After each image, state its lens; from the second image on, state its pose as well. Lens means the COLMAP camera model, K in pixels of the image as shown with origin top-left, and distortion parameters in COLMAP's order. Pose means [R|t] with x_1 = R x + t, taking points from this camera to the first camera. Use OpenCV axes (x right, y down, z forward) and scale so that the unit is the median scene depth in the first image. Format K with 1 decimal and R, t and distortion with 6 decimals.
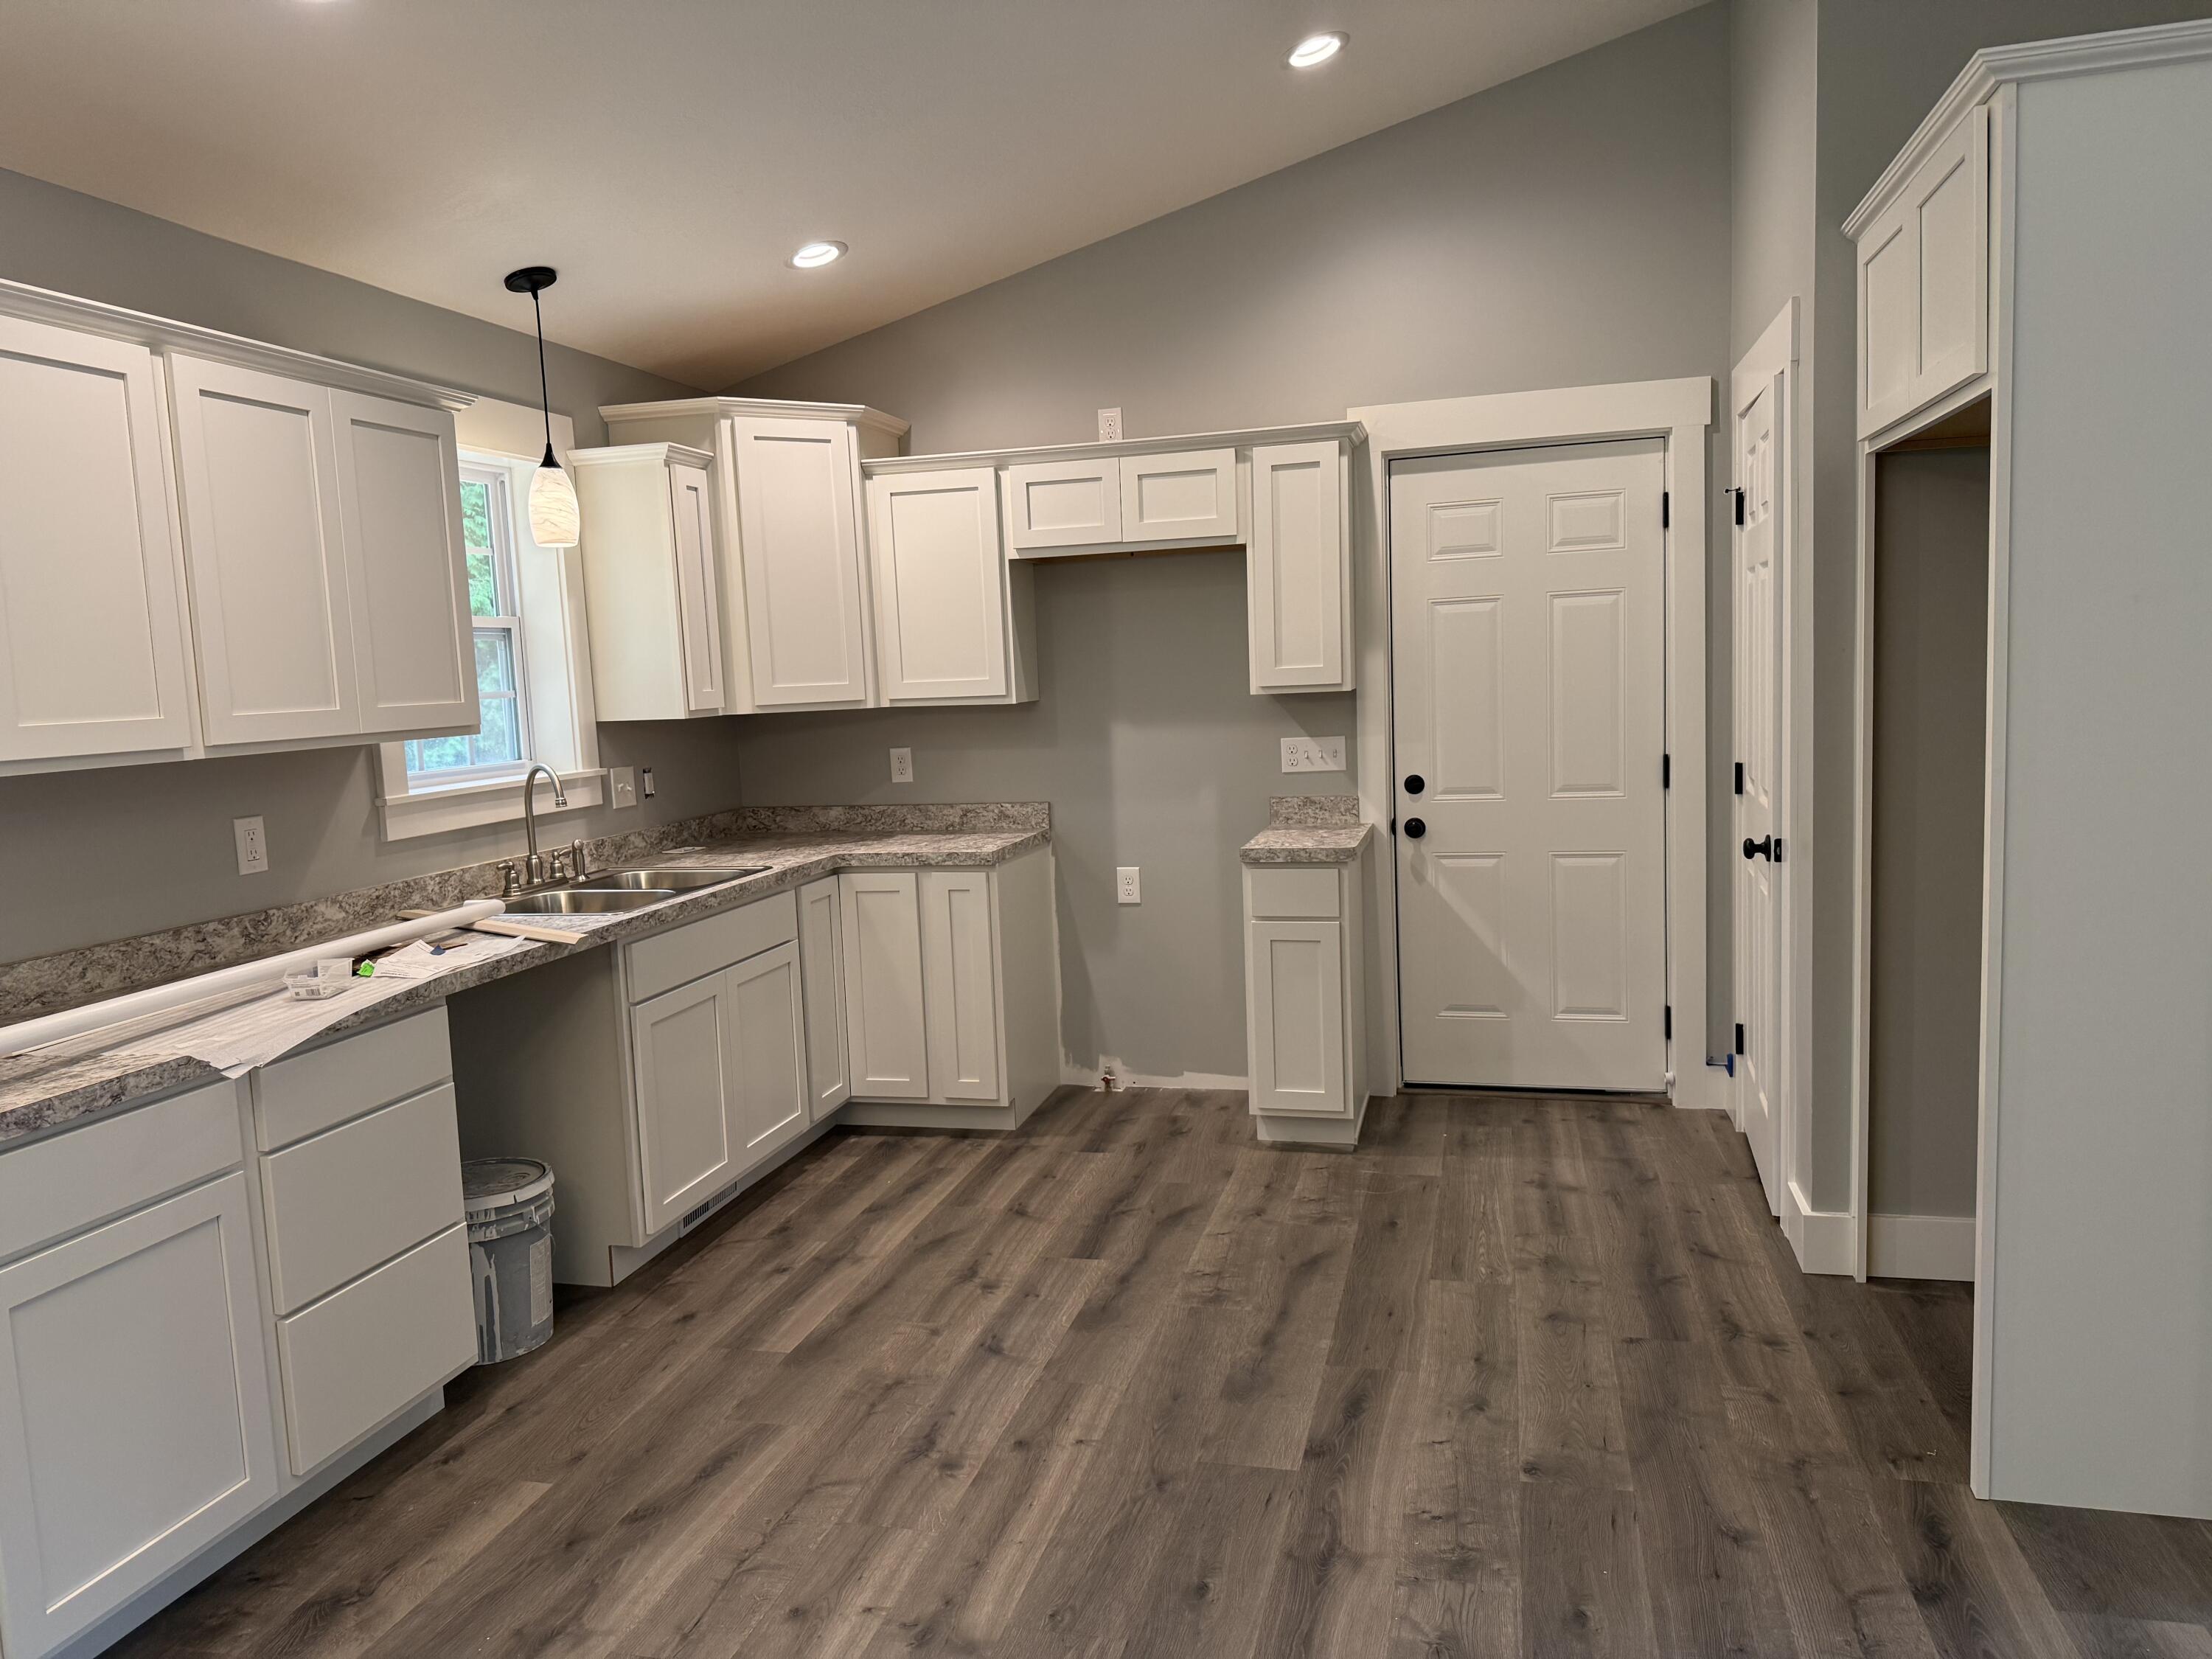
lens RADIAL K [[1546.8, 0, 1112.2], [0, 1546.8, 818.4], [0, 0, 1]] dist [0.063286, -0.074343]
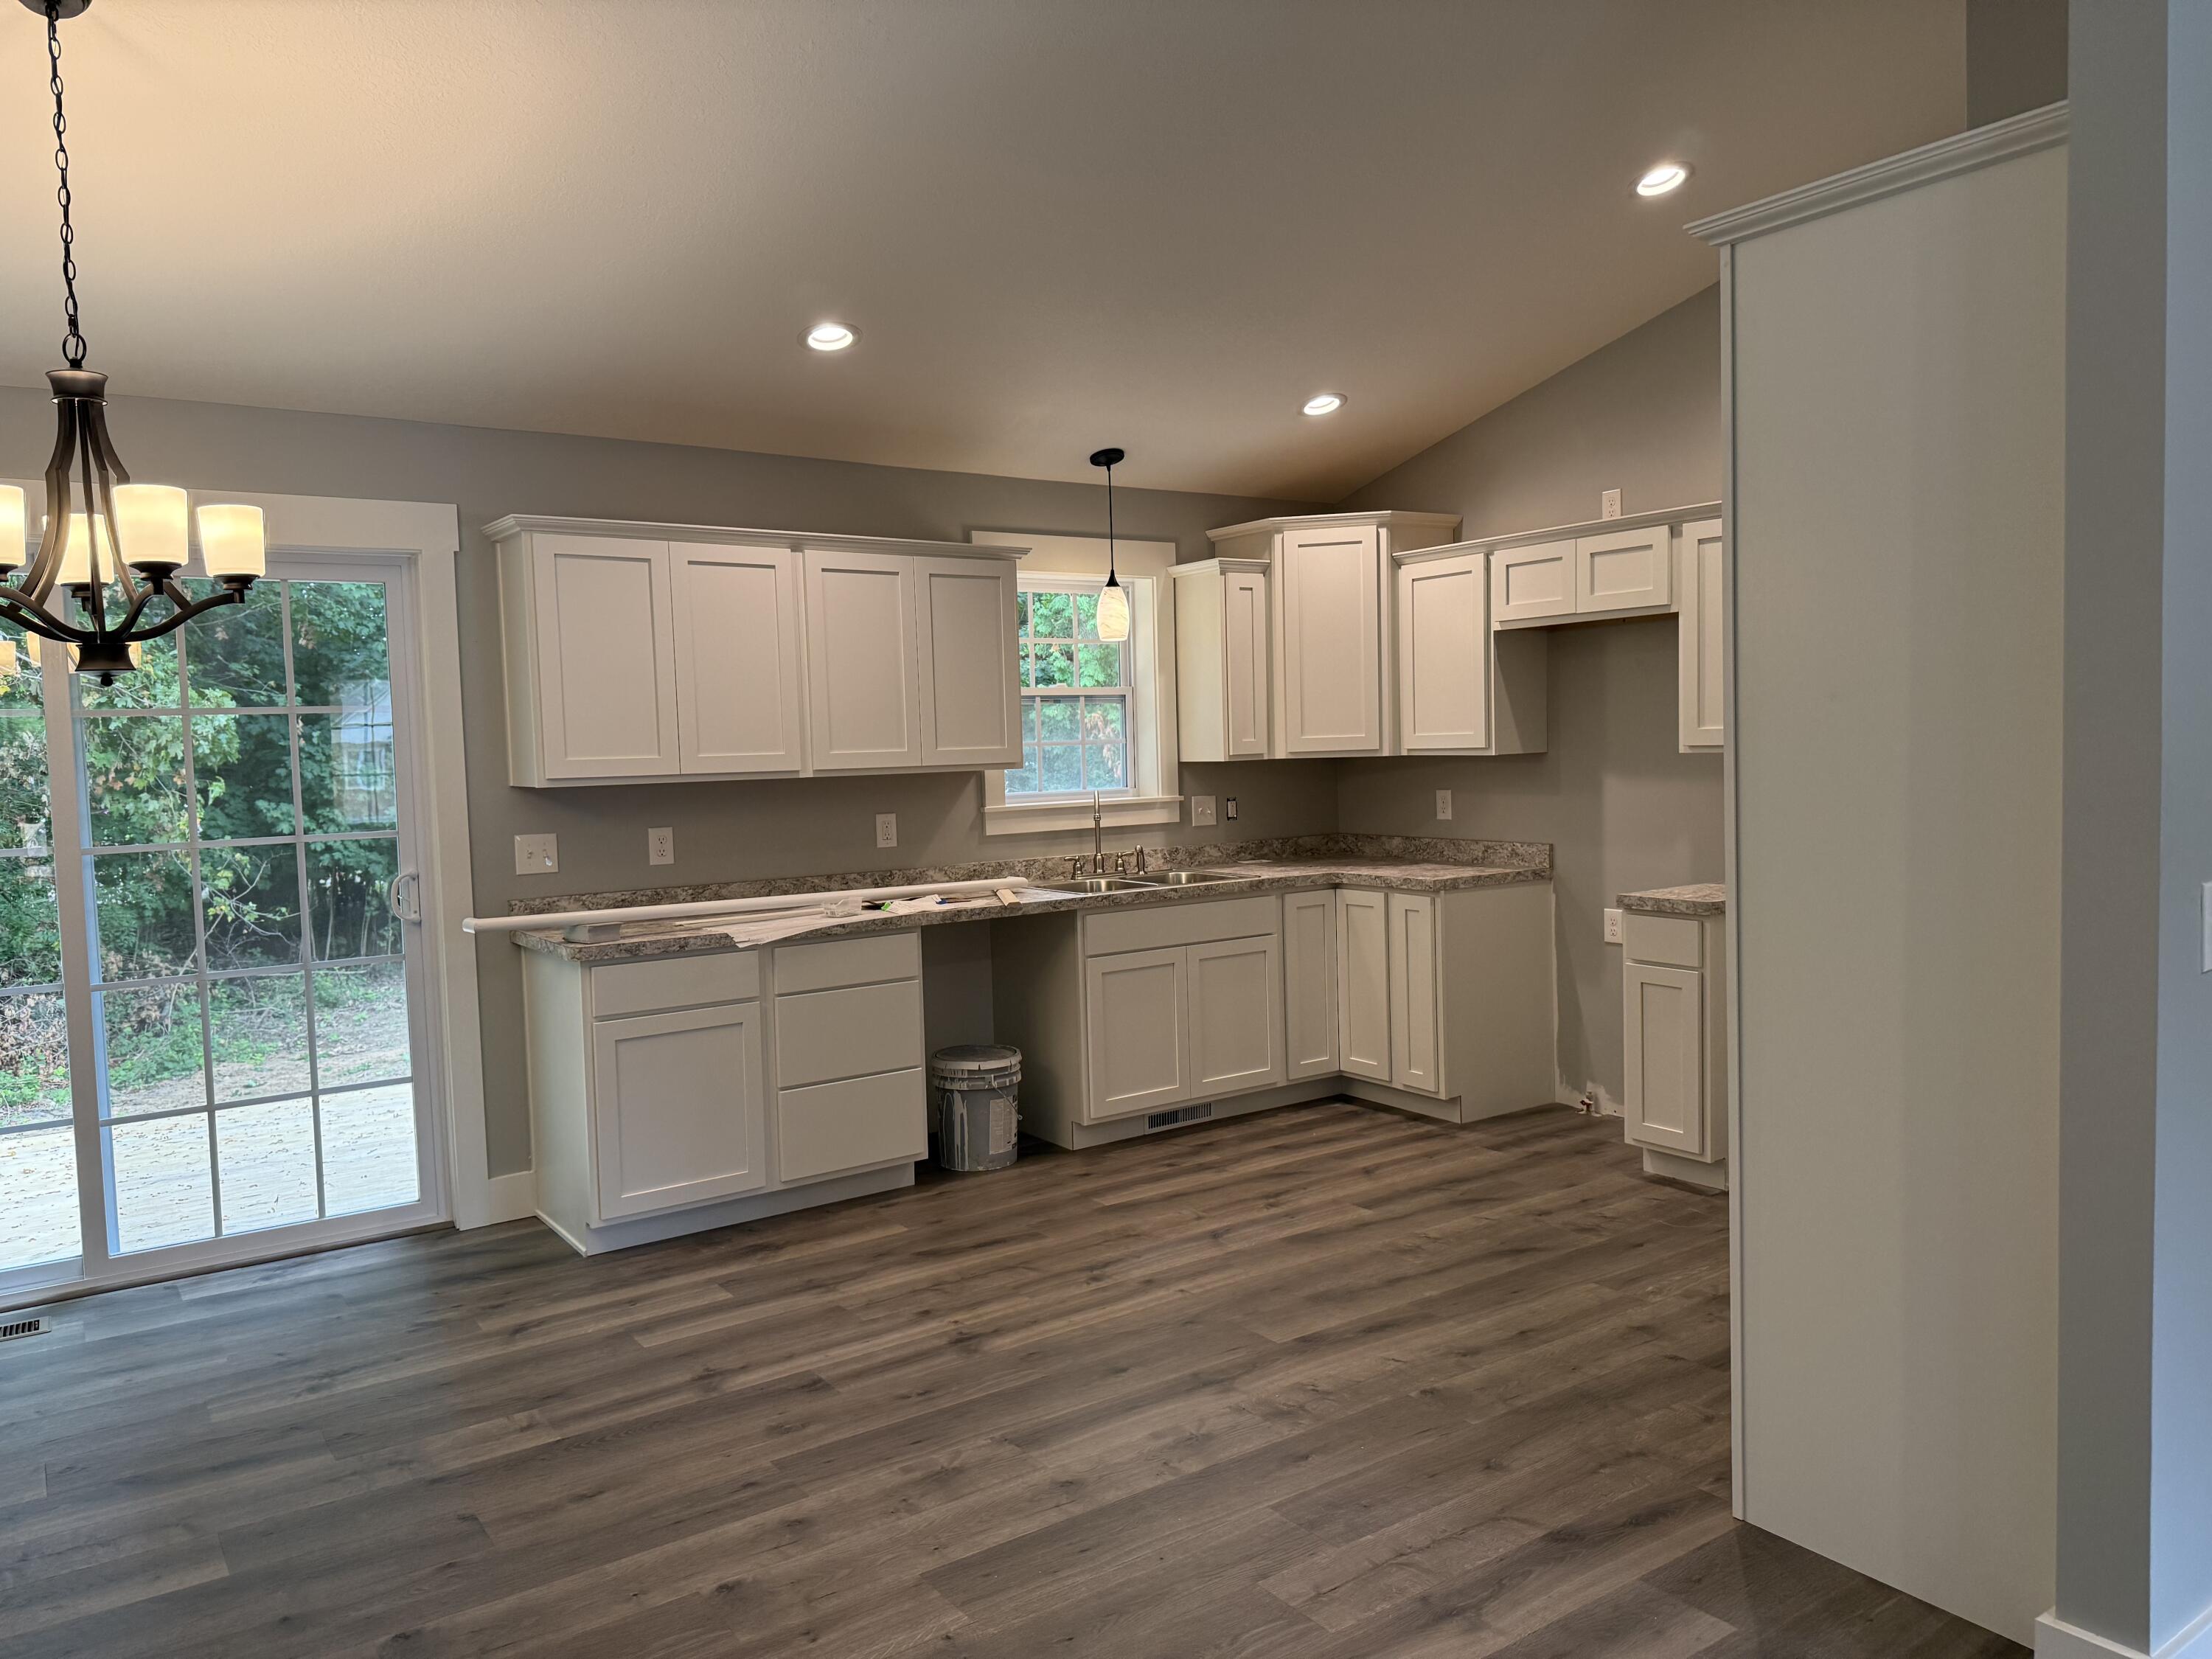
lens RADIAL K [[1546.8, 0, 1112.2], [0, 1546.8, 829.7], [0, 0, 1]] dist [0.063286, -0.074343]
pose [[0.758287, 0.058623, -0.649280, 0.642693], [-0.068349, 0.997609, 0.010250, -0.015812], [0.648329, 0.036605, 0.760480, -0.084949]]
